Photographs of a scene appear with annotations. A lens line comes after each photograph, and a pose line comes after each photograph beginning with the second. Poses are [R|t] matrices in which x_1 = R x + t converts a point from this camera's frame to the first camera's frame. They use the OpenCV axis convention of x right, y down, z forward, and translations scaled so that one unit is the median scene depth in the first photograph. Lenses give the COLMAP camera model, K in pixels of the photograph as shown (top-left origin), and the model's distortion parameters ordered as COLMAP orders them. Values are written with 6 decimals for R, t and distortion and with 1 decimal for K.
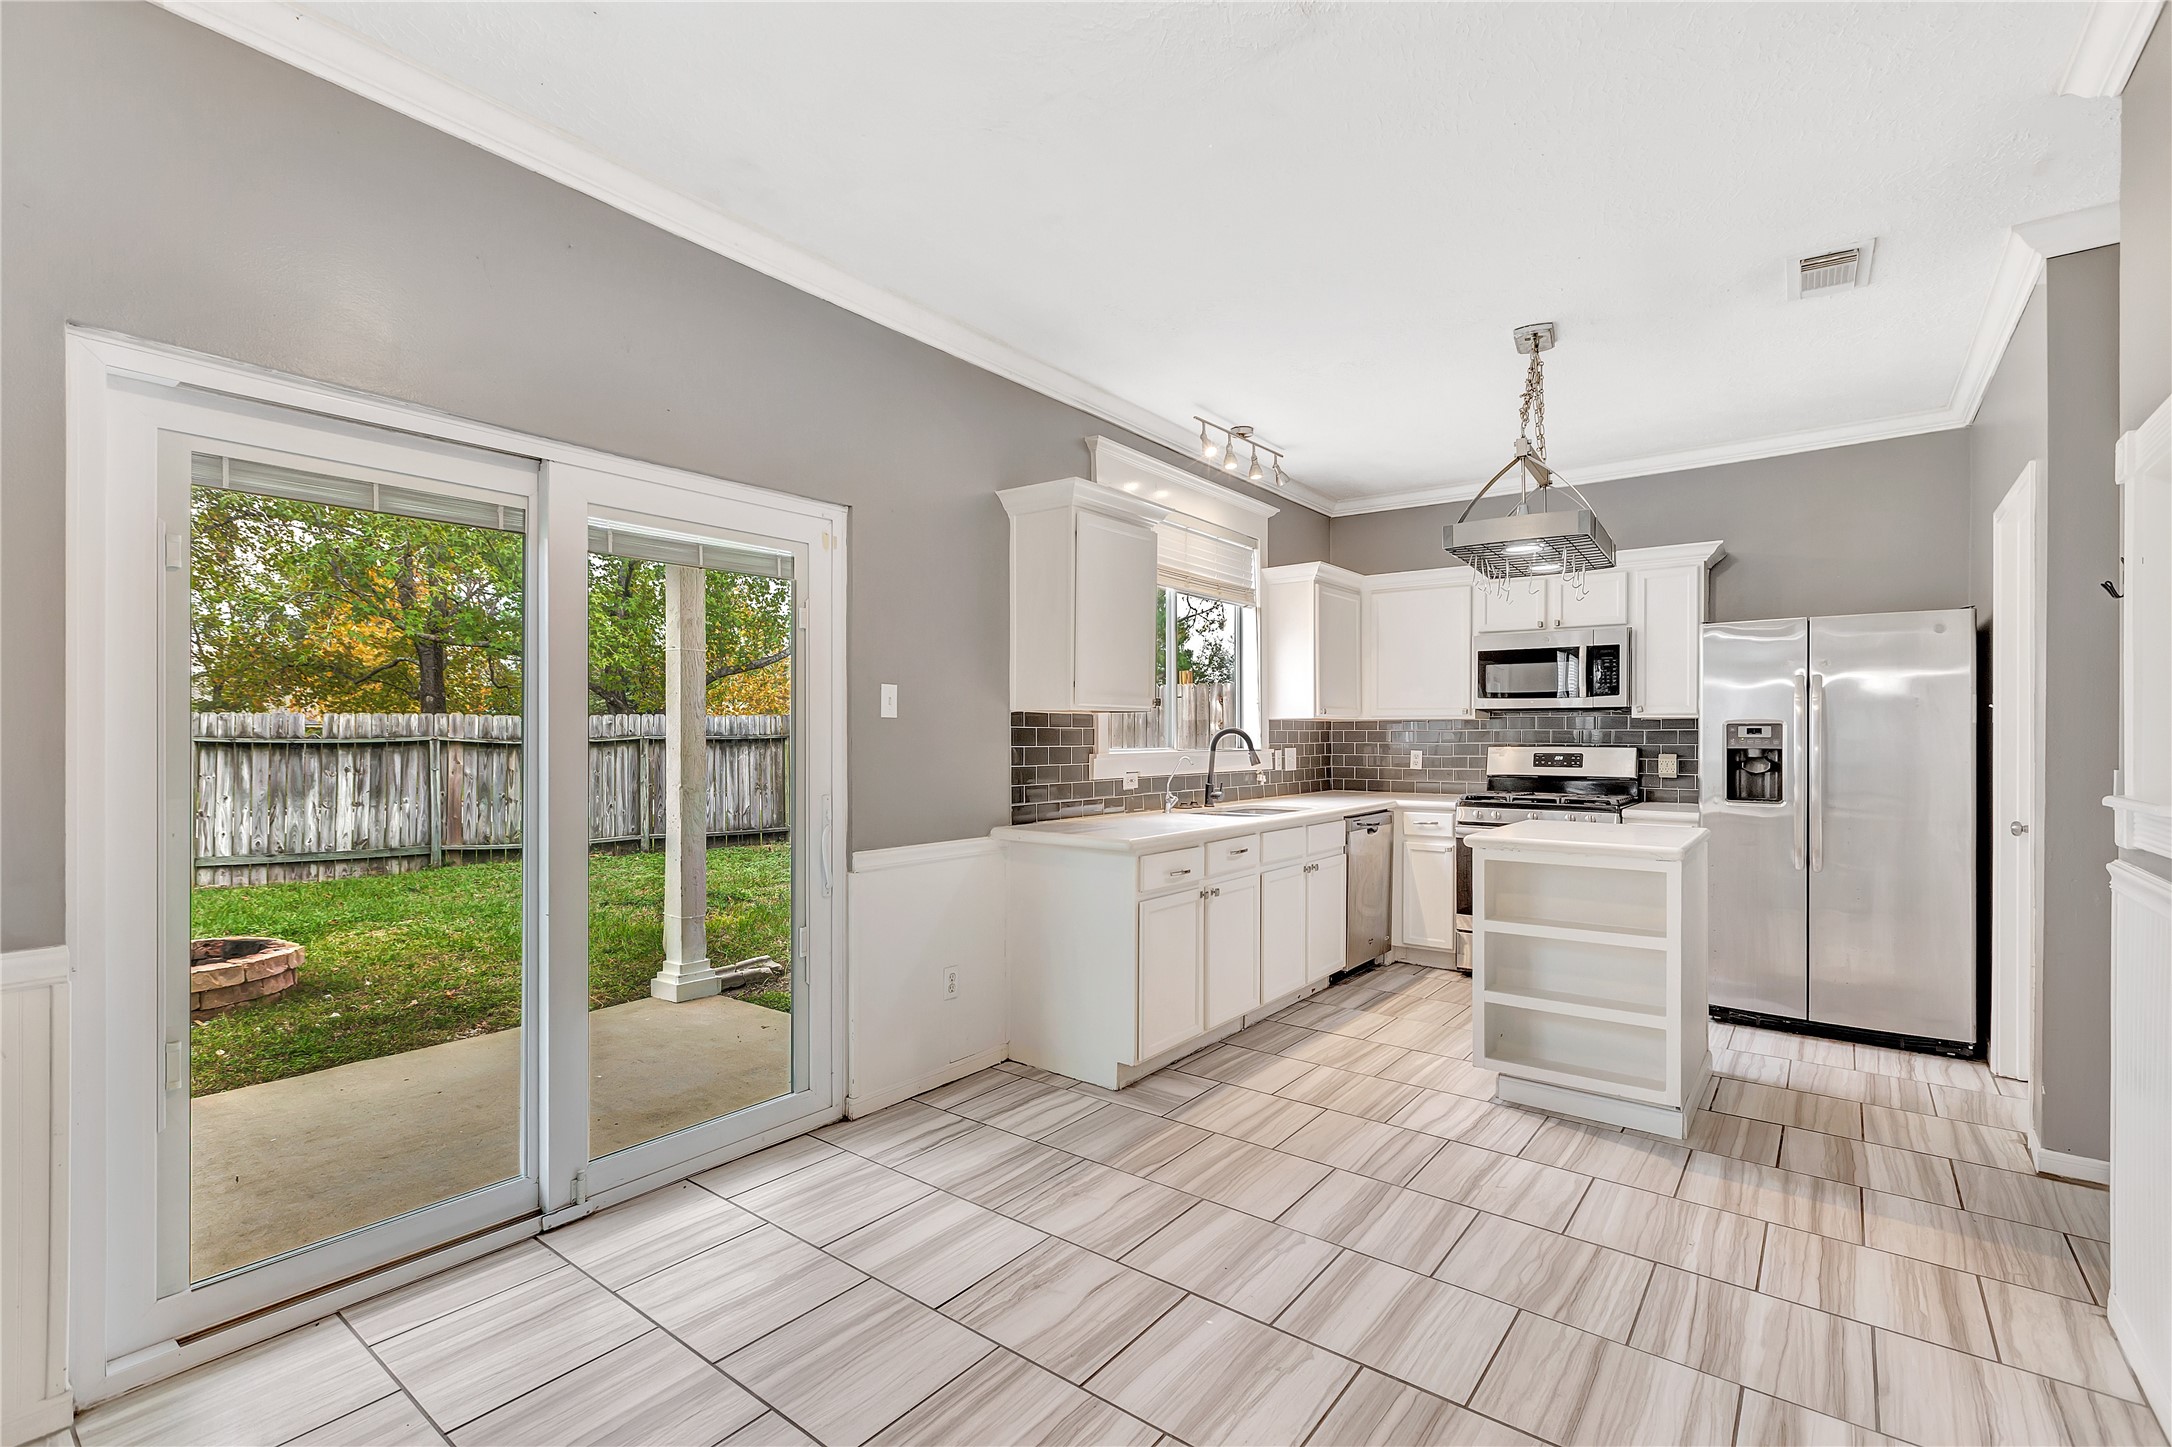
lens RADIAL K [[974.7, 0, 1091.8], [0, 974.7, 732.1], [0, 0, 1]] dist [0.004887, 0.000043]
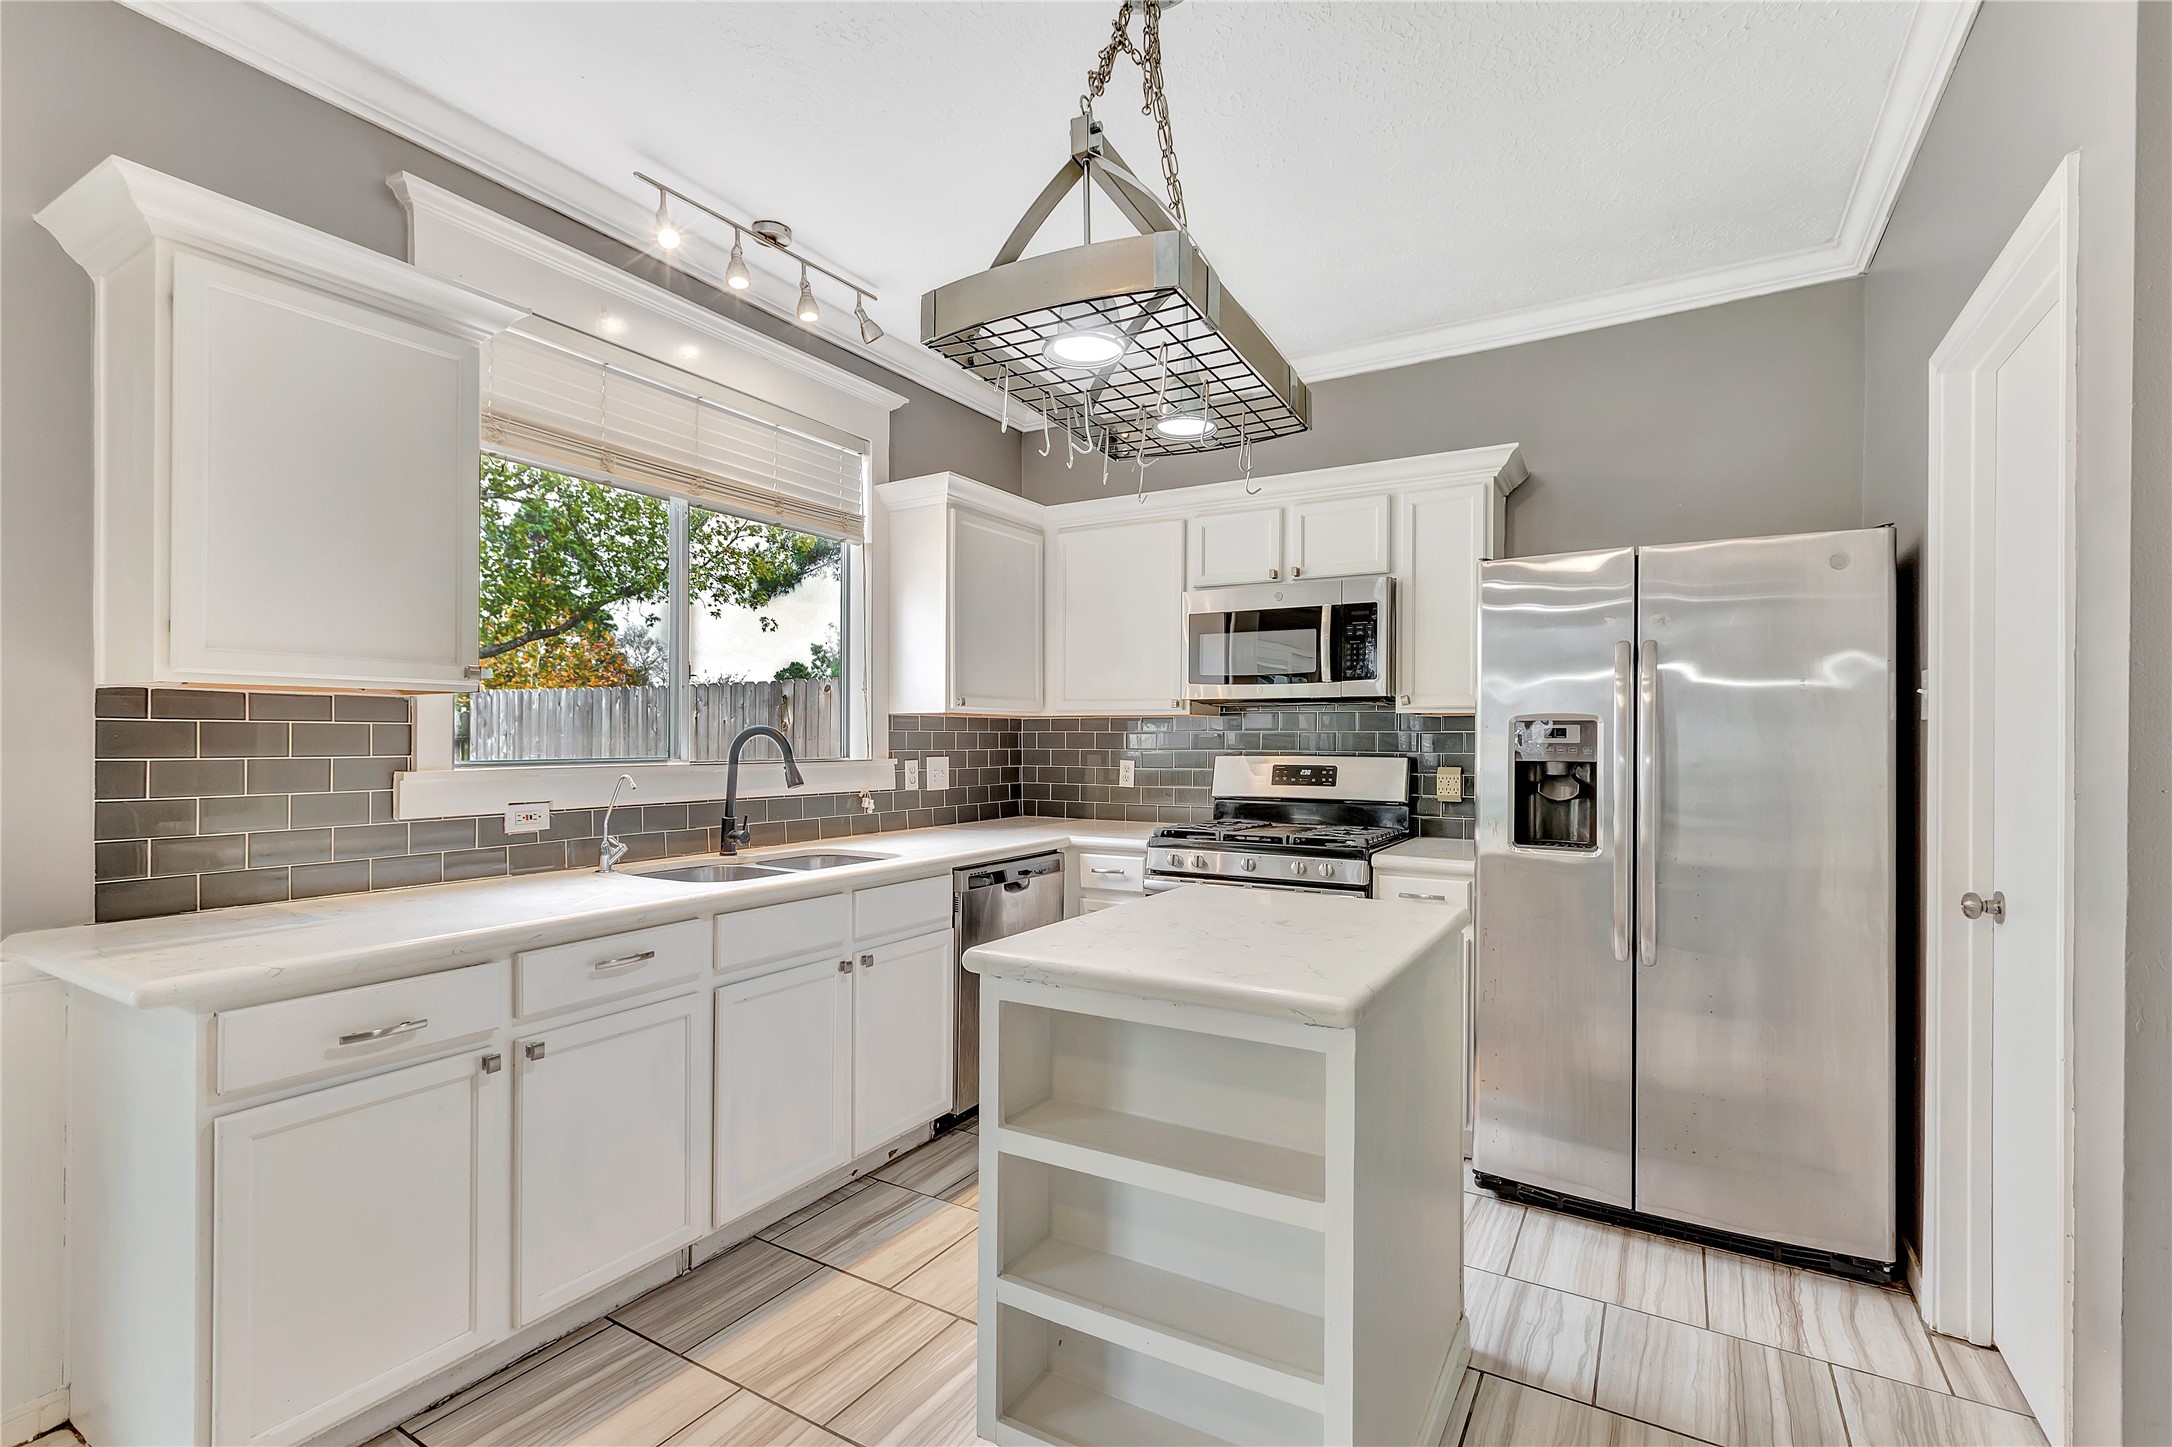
lens RADIAL K [[974.7, 0, 1099.4], [0, 974.7, 735.6], [0, 0, 1]] dist [0.004887, 0.000043]
pose [[0.992600, 0.003204, 0.121386, 0.303847], [-0.003219, 0.999995, -0.000070, 0.001497], [-0.121385, -0.000321, 0.992605, 0.404980]]
